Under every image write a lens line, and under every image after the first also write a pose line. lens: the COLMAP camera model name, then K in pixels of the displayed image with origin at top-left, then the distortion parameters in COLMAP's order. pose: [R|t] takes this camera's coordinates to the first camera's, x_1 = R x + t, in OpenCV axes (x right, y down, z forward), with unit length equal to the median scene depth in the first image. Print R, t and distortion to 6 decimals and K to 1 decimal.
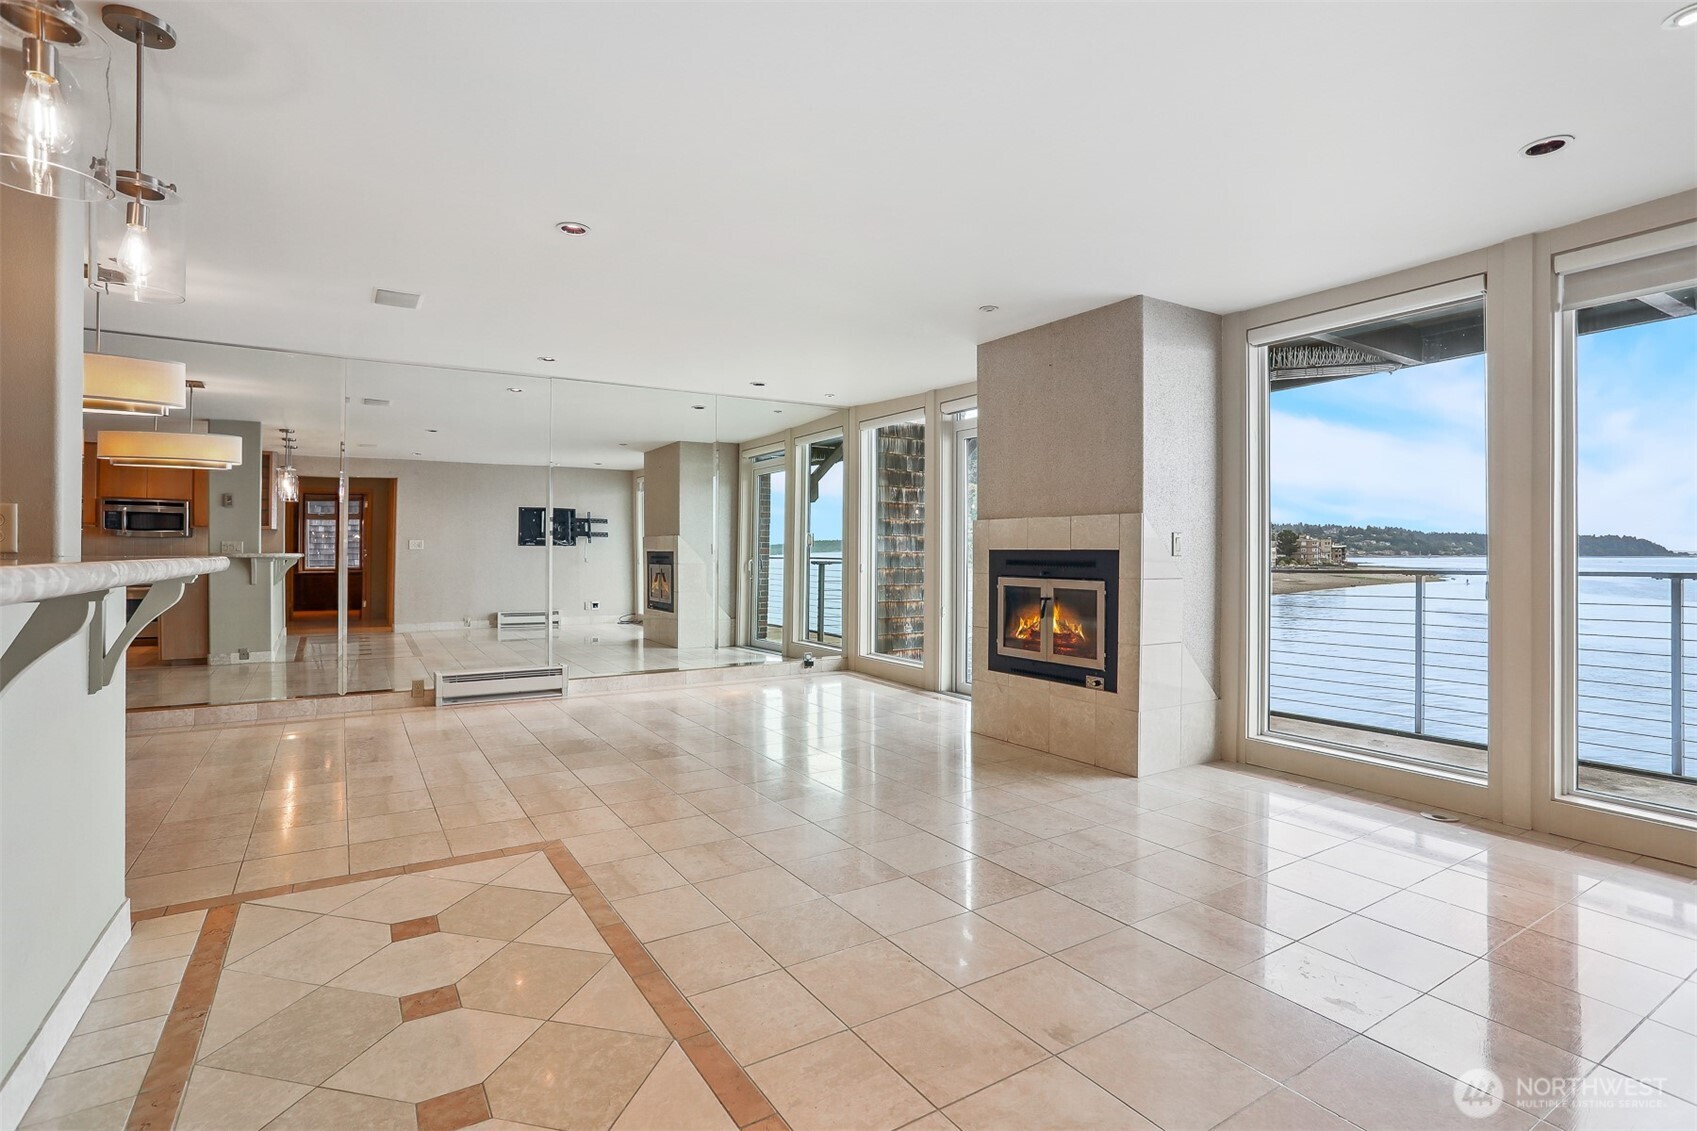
lens RADIAL K [[827.0, 0, 852.7], [0, 827.0, 549.9], [0, 0, 1]] dist [-0.048576, 0.024327]
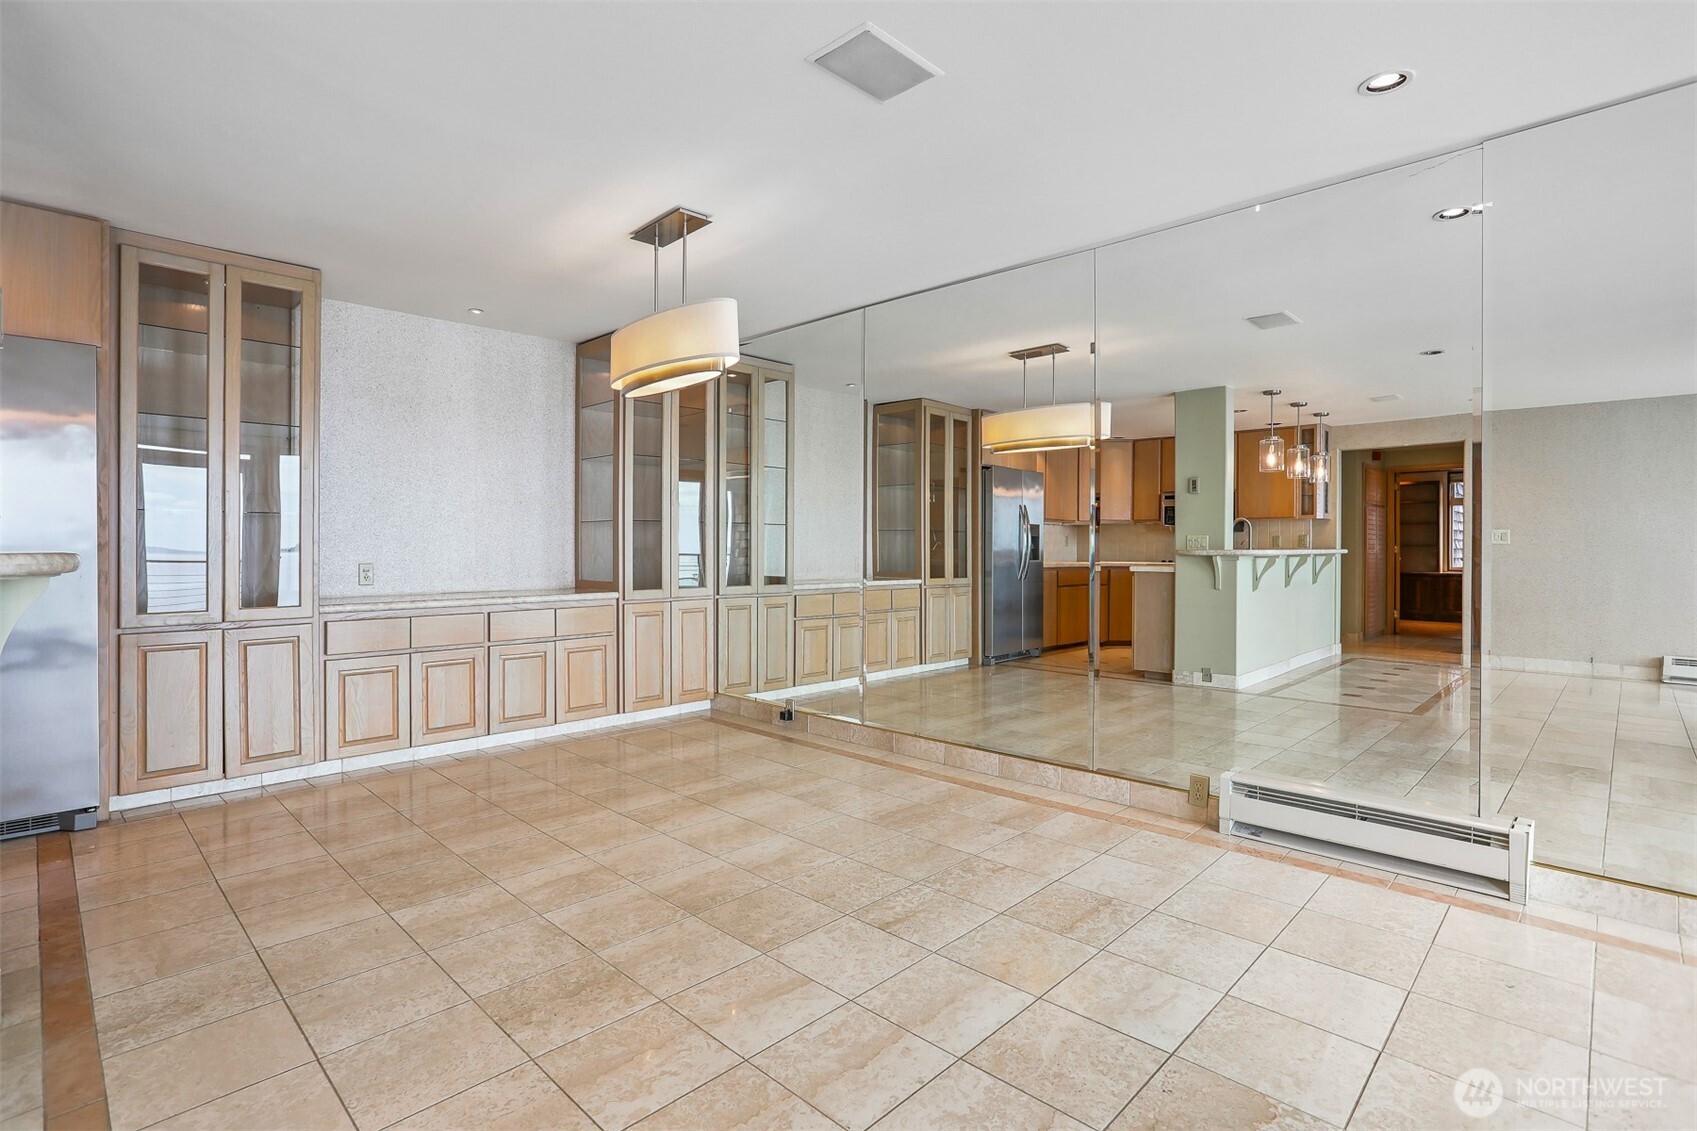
lens RADIAL K [[827.0, 0, 849.2], [0, 827.0, 541.2], [0, 0, 1]] dist [-0.048576, 0.024327]
pose [[0.222753, -0.009972, -0.974824, -0.041143], [0.003688, 0.999949, -0.009386, 0.000846], [0.974868, -0.001504, 0.222778, 0.734131]]
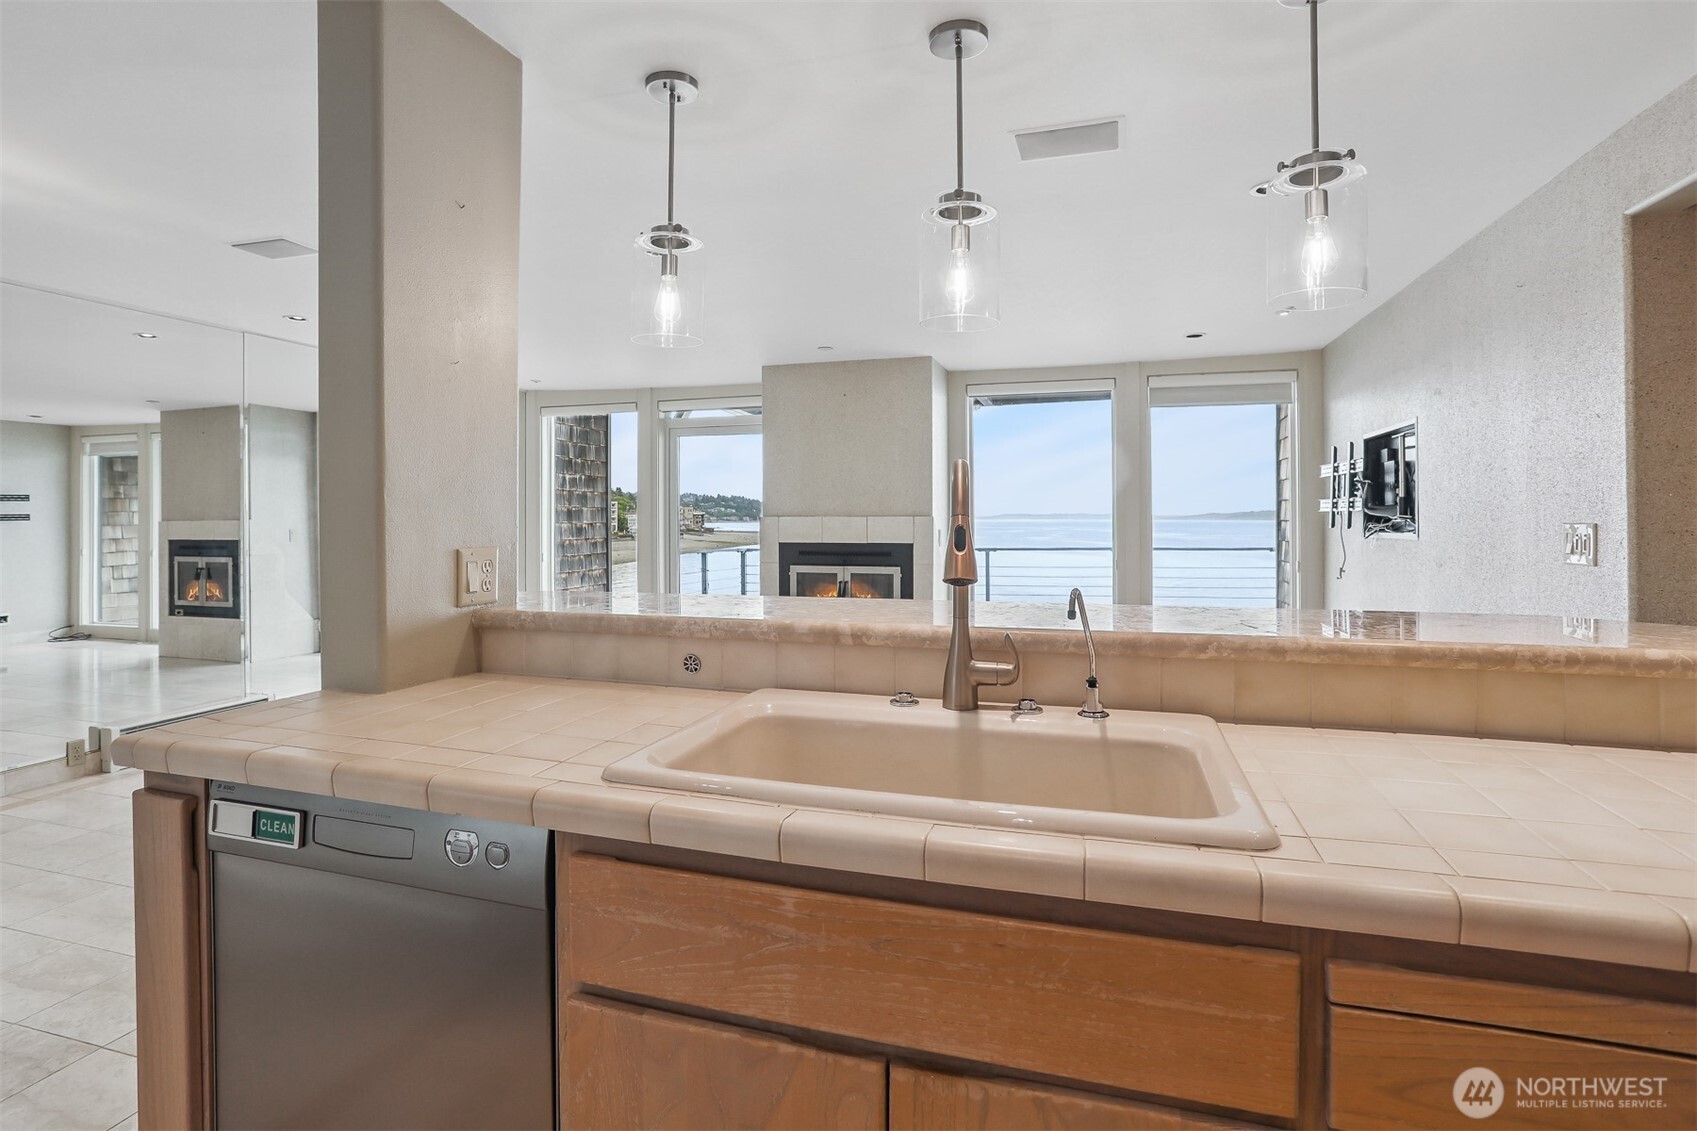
lens RADIAL K [[827.0, 0, 860.7], [0, 827.0, 505.1], [0, 0, 1]] dist [-0.048576, 0.024327]
pose [[0.753302, 0.003460, 0.657666, -0.588498], [0.006129, 0.999906, -0.012280, -0.043222], [-0.657646, 0.013281, 0.753210, 0.036283]]
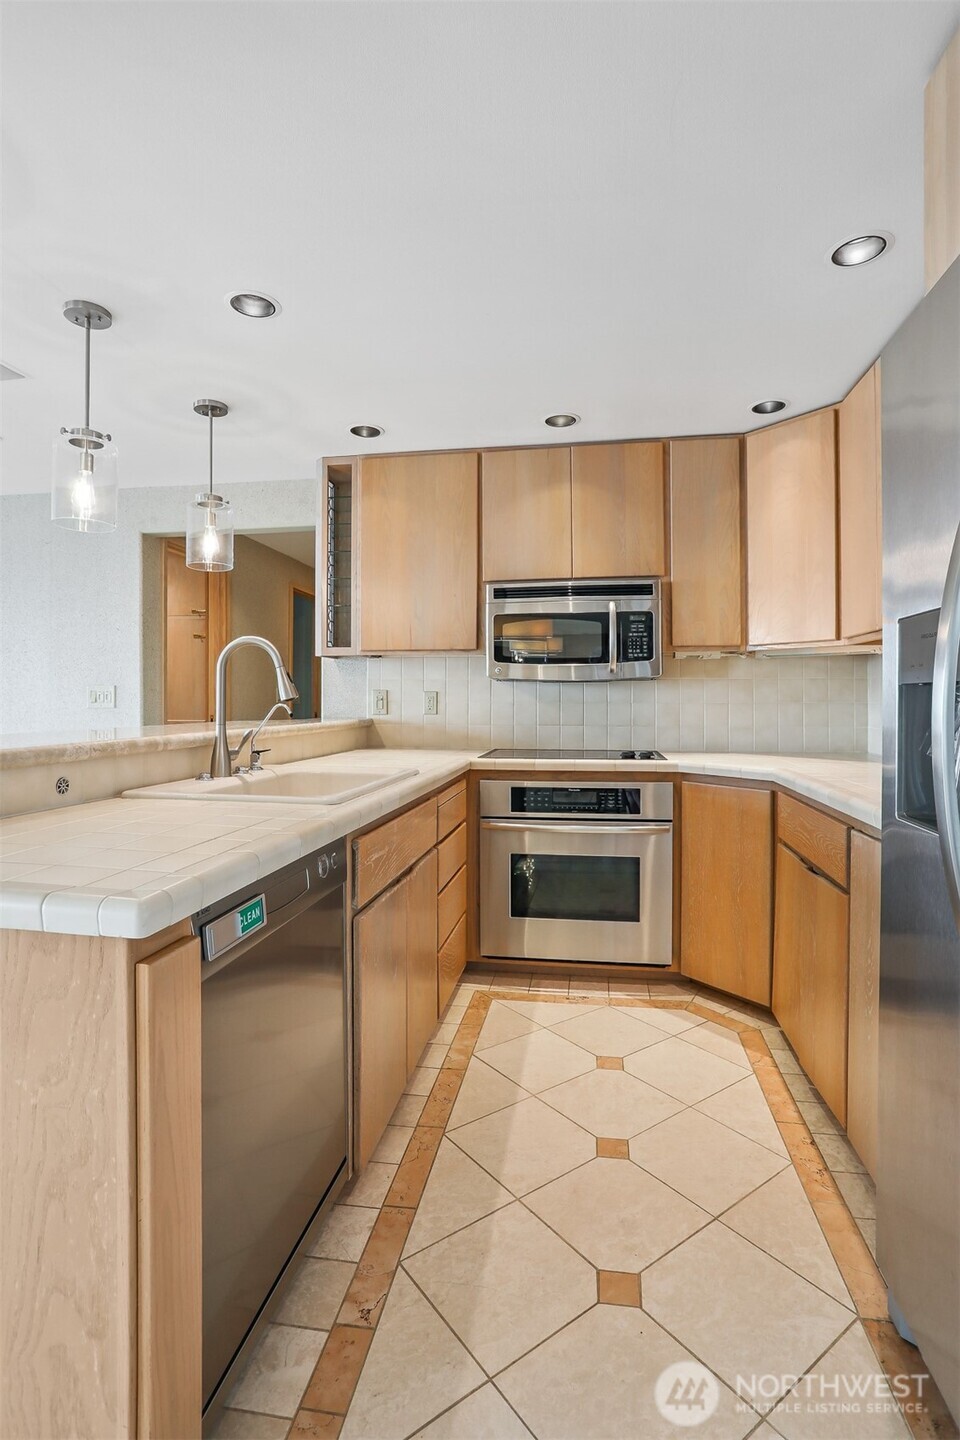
lens RADIAL K [[701.7, 0, 479.5], [0, 701.7, 702.9], [0, 0, 1]] dist [-0.048576, 0.024327]
pose [[-0.745341, -0.010676, 0.666598, -0.755768], [-0.006799, 0.999942, 0.008412, -0.024564], [-0.666649, 0.001737, -0.745370, 0.427663]]
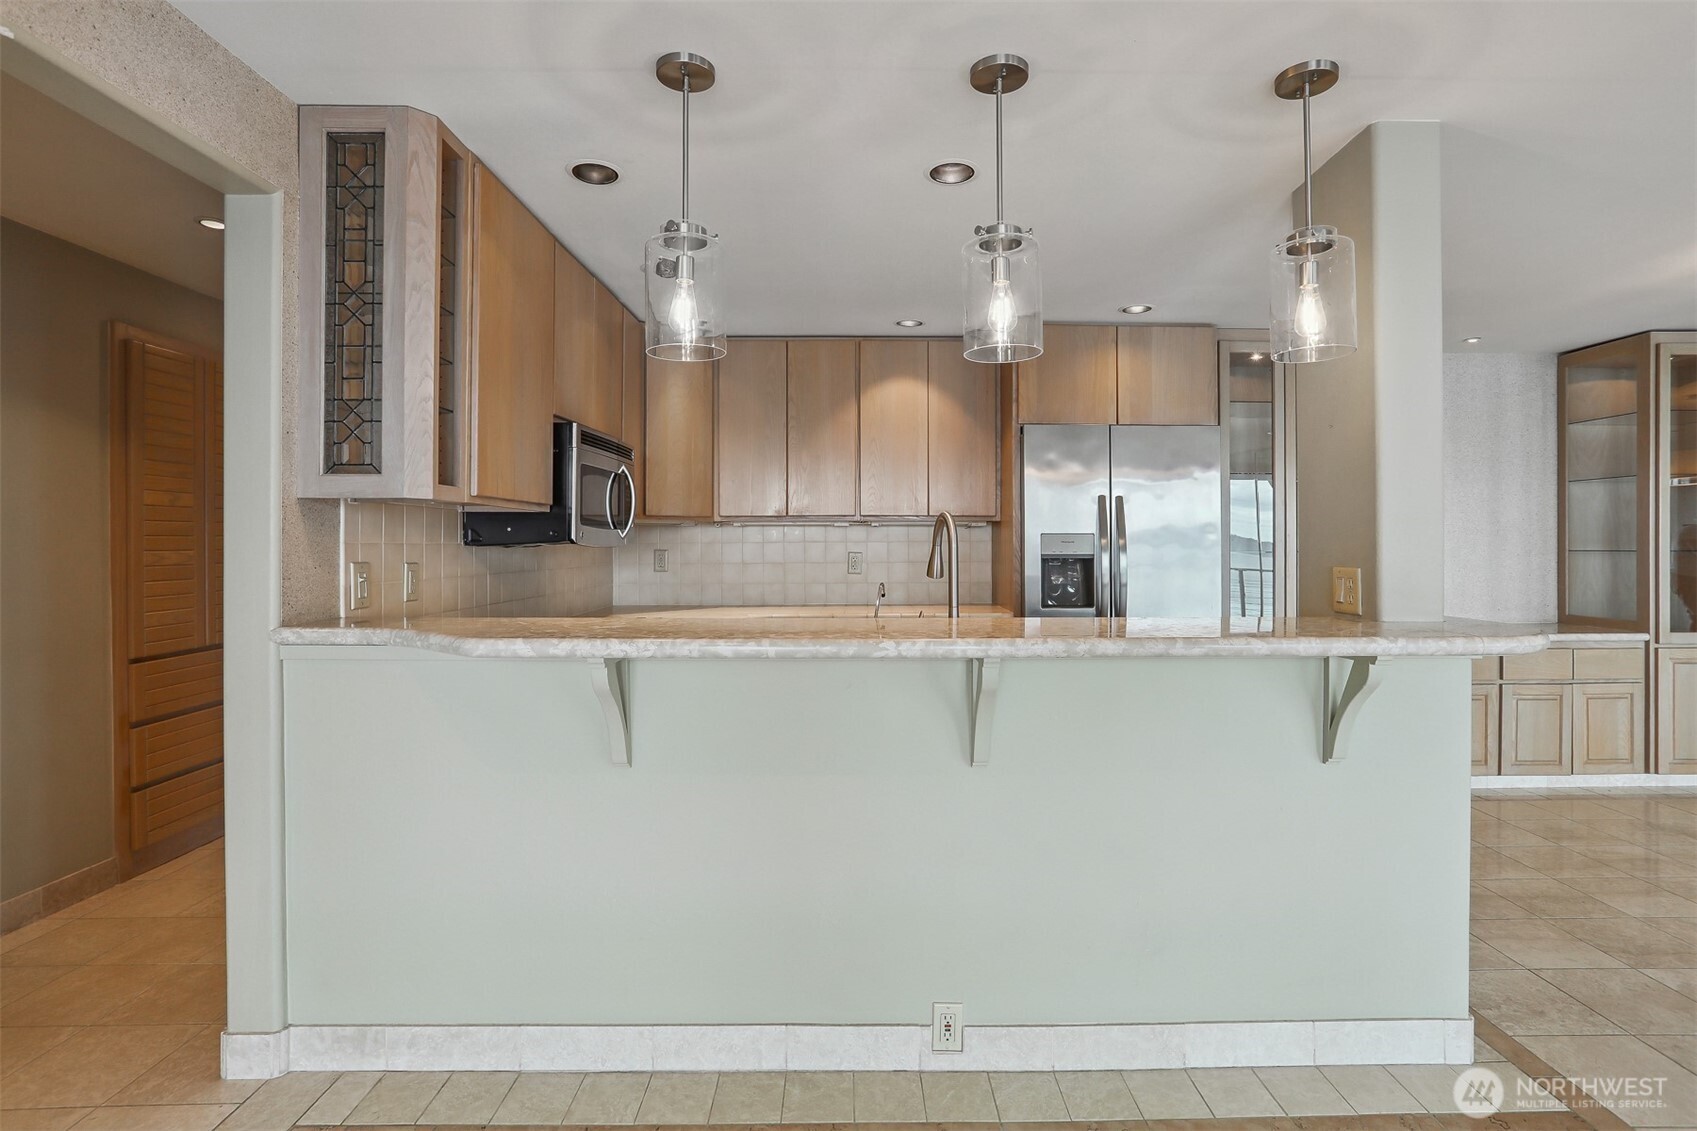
lens RADIAL K [[827.0, 0, 859.6], [0, 827.0, 549.5], [0, 0, 1]] dist [-0.048576, 0.024327]
pose [[-0.534159, 0.000008, -0.845384, 0.092039], [0.000483, 1.000000, -0.000296, -0.038171], [0.845384, -0.000566, -0.534159, 0.427328]]
